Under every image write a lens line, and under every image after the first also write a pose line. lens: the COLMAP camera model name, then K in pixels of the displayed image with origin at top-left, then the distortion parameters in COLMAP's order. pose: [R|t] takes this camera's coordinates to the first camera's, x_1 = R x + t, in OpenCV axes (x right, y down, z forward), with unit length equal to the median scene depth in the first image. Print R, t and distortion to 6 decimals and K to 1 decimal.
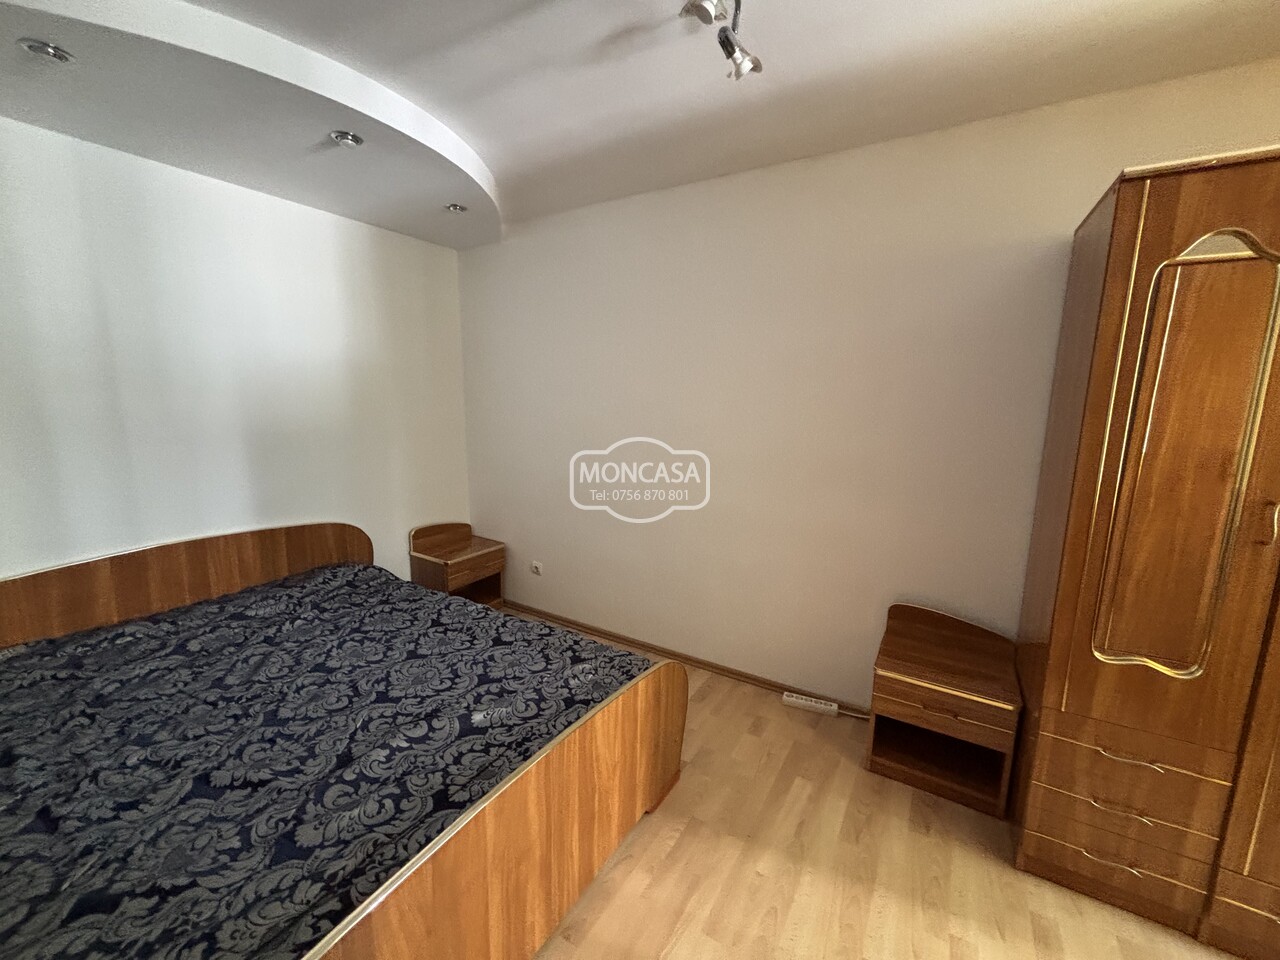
lens RADIAL K [[521.7, 0, 640.0], [0, 521.7, 480.0], [0, 0, 1]] dist [0.008134, 0.000194]
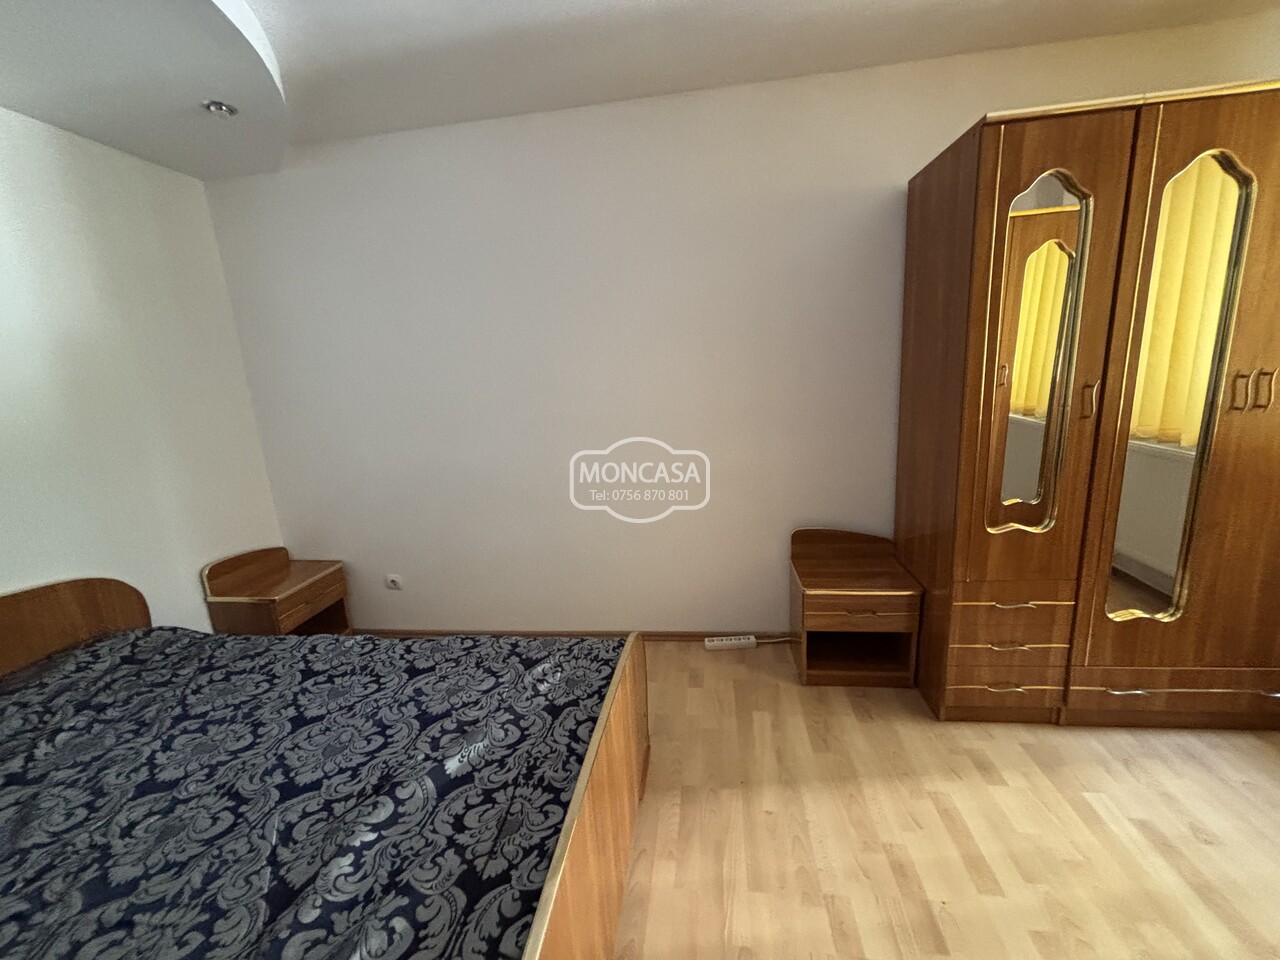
lens RADIAL K [[515.6, 0, 640.0], [0, 515.6, 480.0], [0, 0, 1]] dist [0.009410, 0.000376]
pose [[0.909565, -0.151944, 0.386788, -0.234652], [0.140113, 0.988389, 0.058787, 0.026820], [-0.391229, 0.000724, 0.920293, 0.154797]]
